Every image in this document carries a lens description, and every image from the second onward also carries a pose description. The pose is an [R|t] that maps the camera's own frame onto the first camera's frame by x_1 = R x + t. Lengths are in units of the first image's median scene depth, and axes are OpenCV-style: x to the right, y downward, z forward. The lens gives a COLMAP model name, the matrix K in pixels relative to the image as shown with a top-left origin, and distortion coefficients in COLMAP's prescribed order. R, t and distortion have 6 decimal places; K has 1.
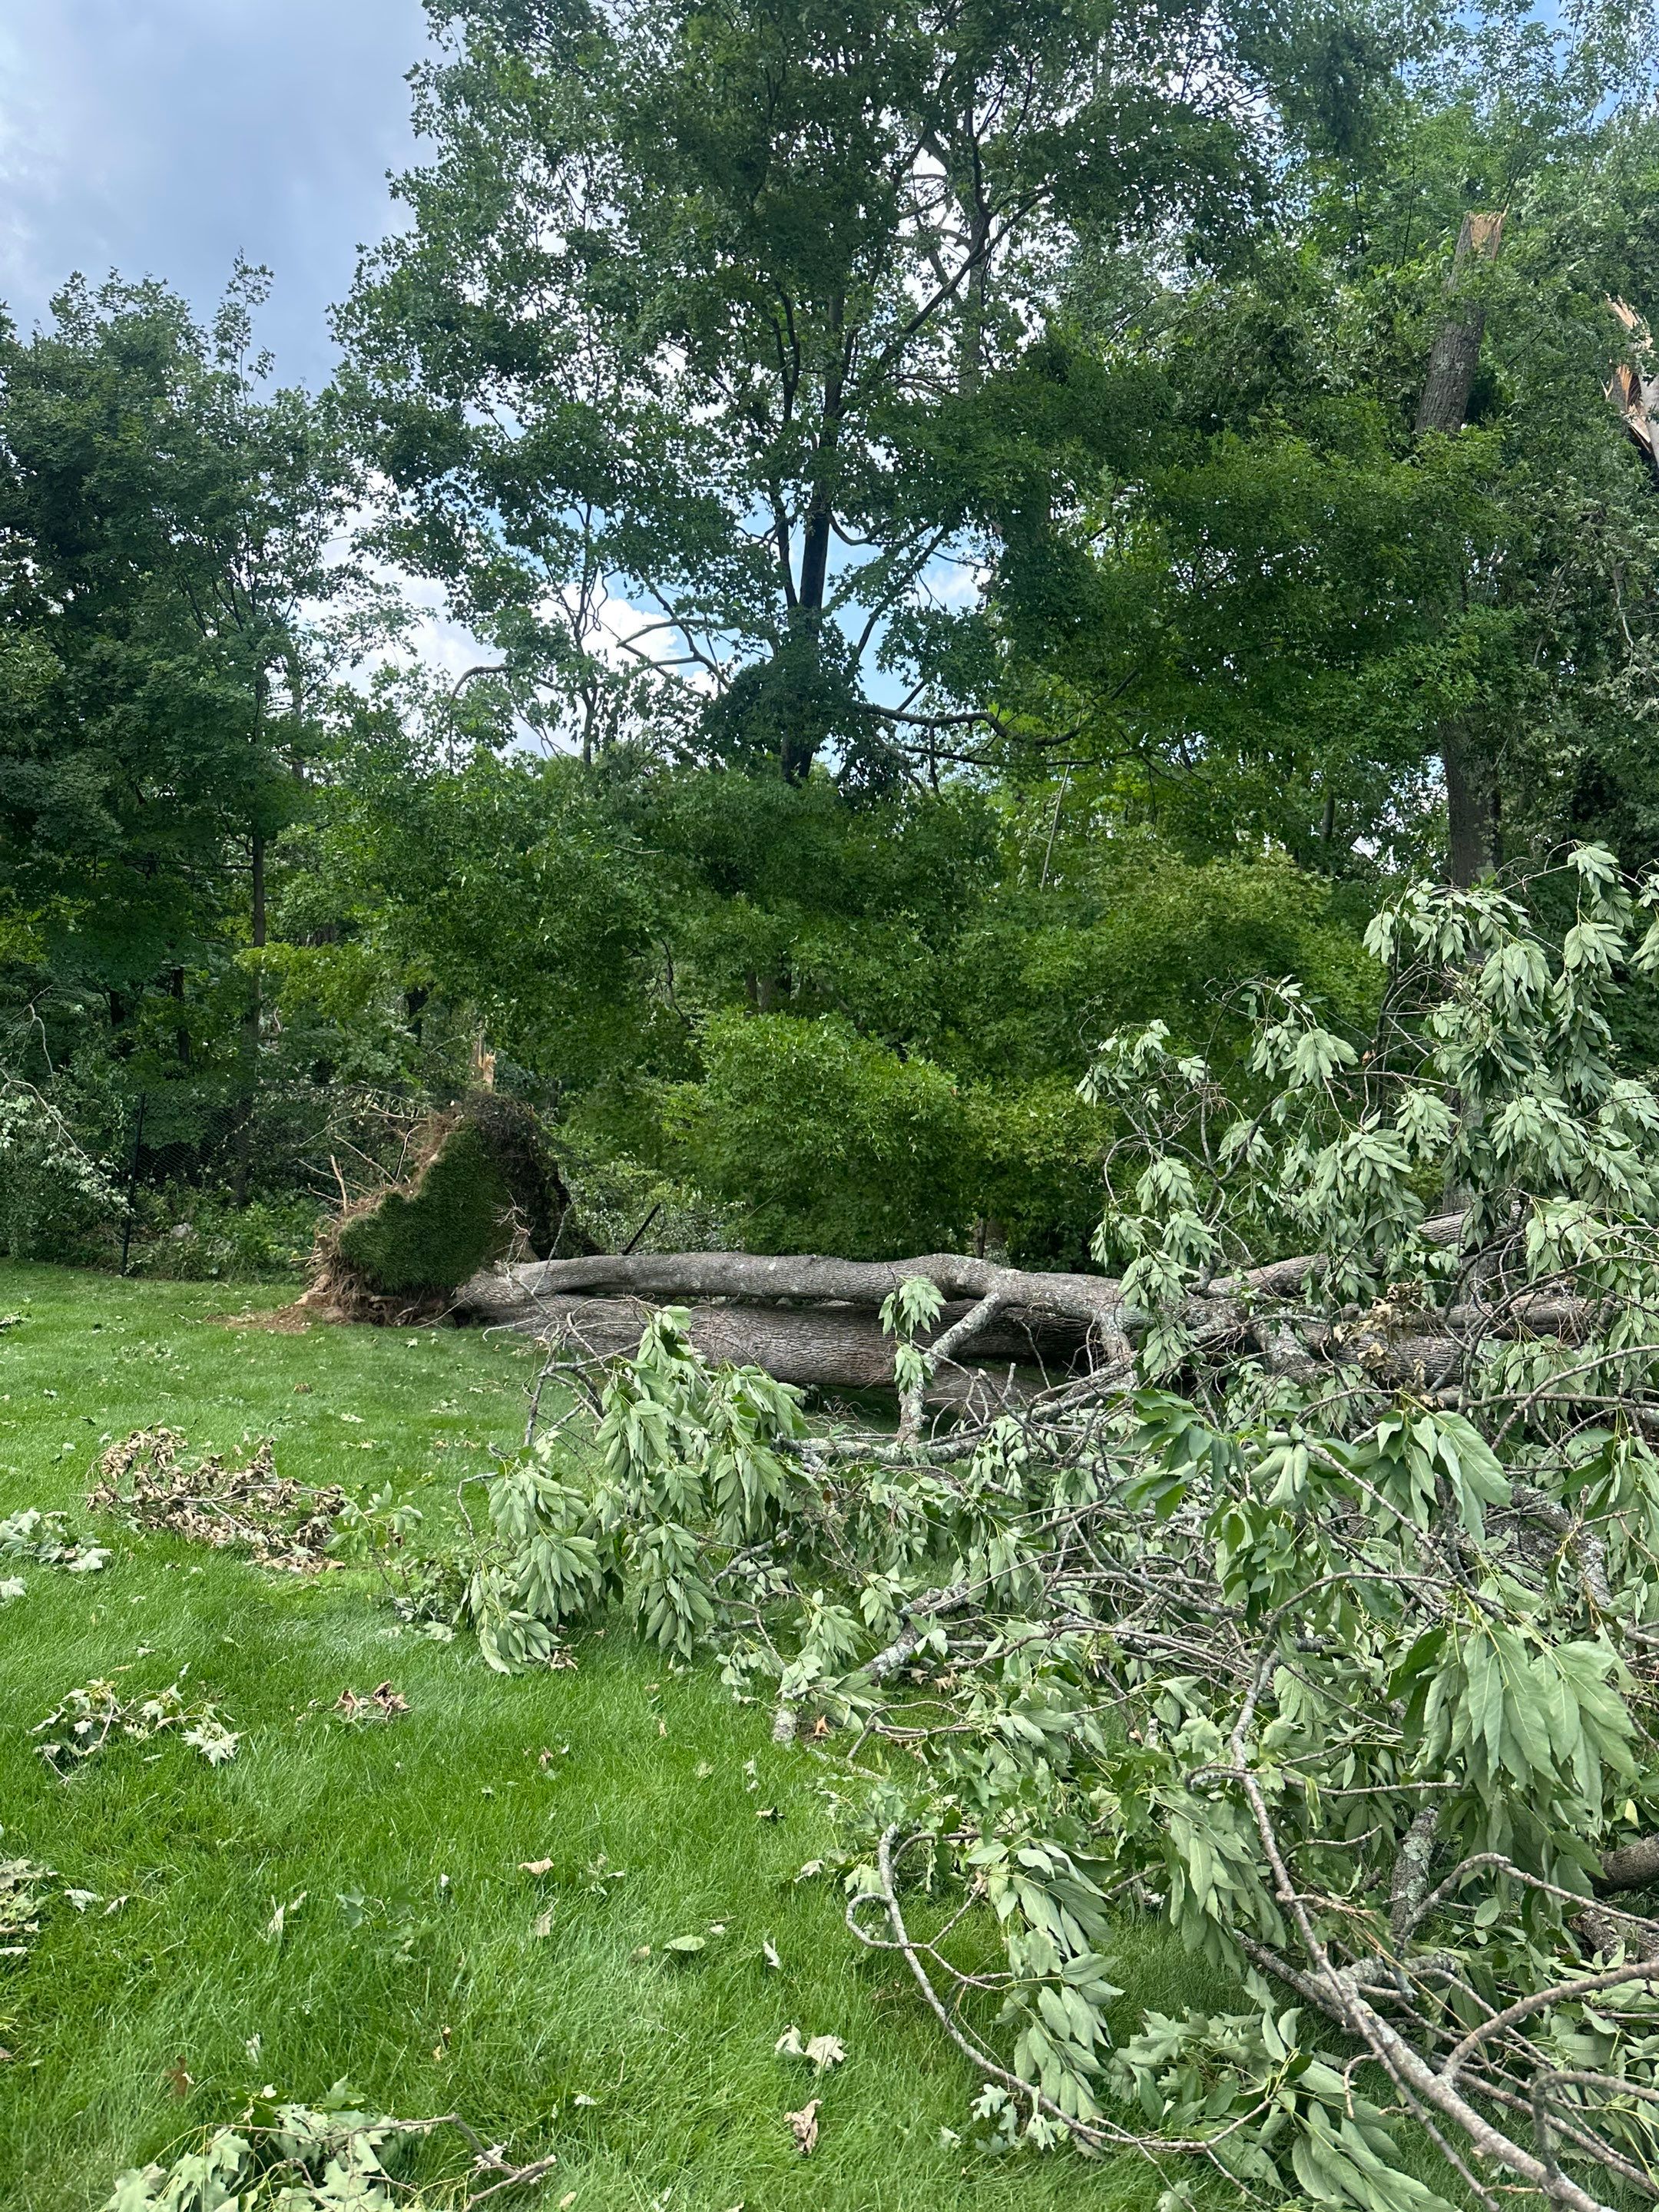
lens RADIAL K [[1578.8, 0, 819.4], [0, 1578.8, 1108.9], [0, 0, 1]] dist [0.062776, -0.057180]
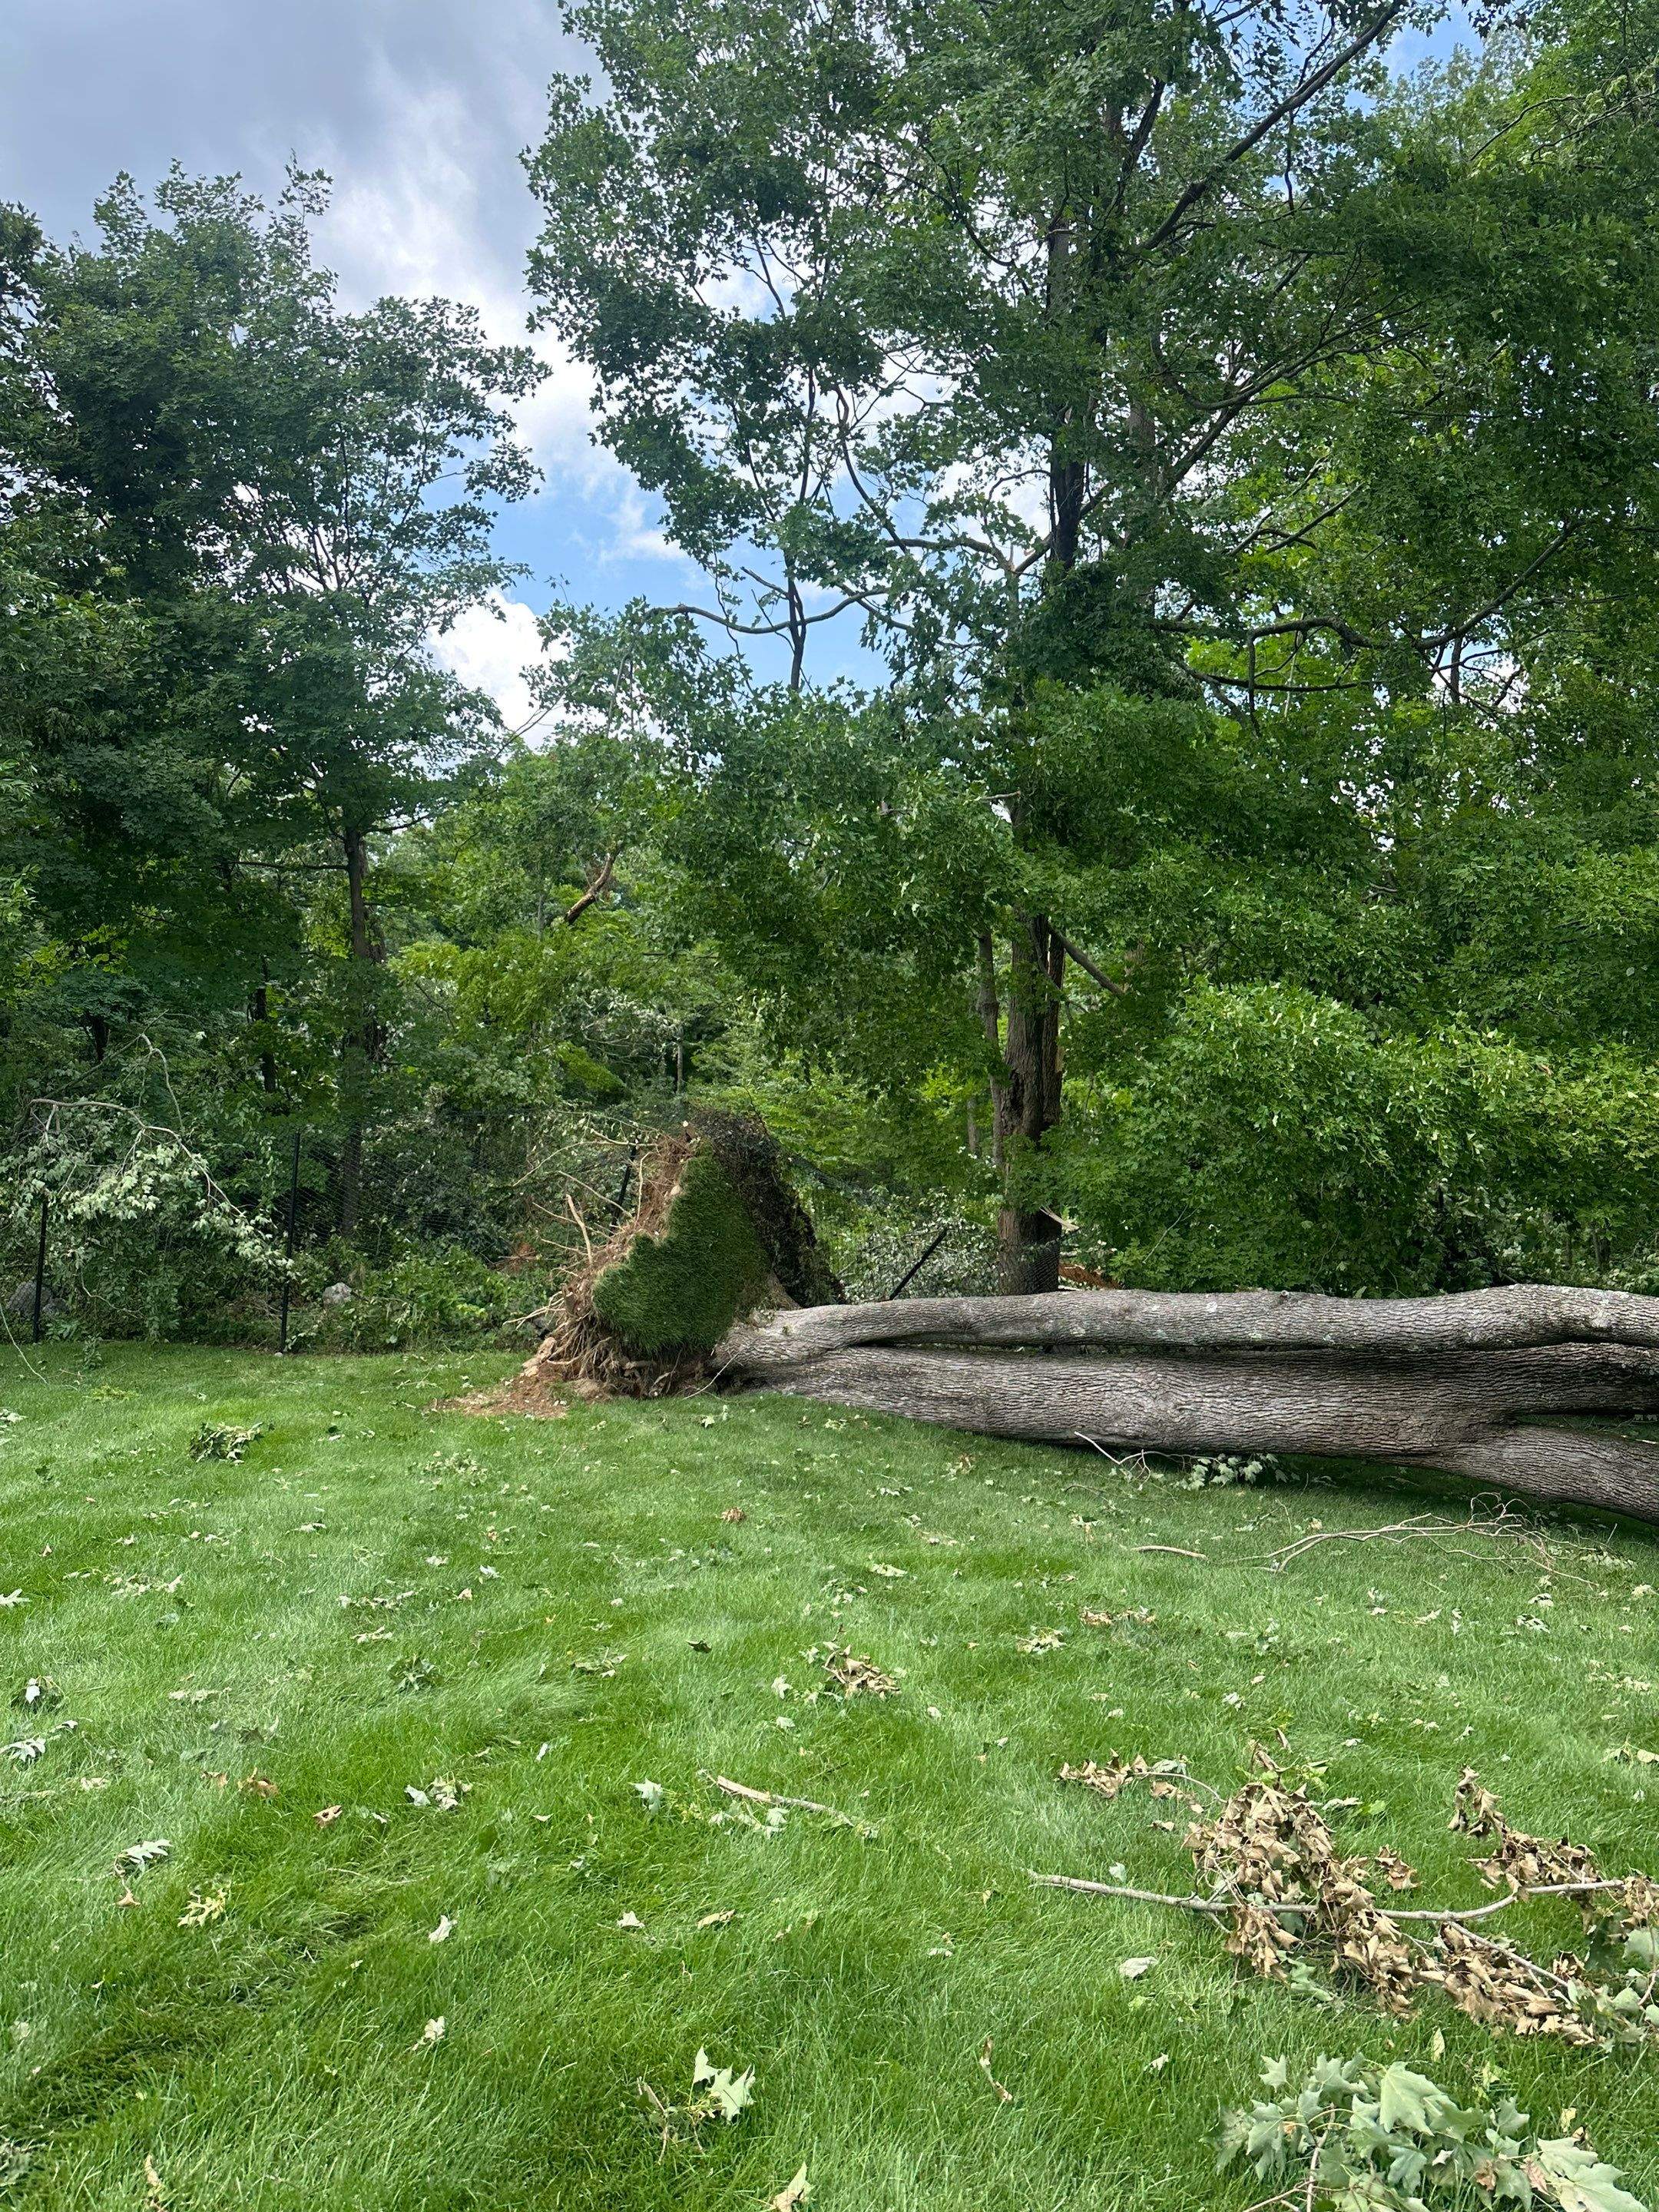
lens RADIAL K [[1578.8, 0, 840.2], [0, 1578.8, 1111.6], [0, 0, 1]] dist [0.062776, -0.057180]
pose [[0.997124, -0.055657, 0.051442, -0.193400], [0.055459, 0.998447, 0.005275, -0.010030], [-0.051656, -0.002407, 0.998662, 0.162749]]
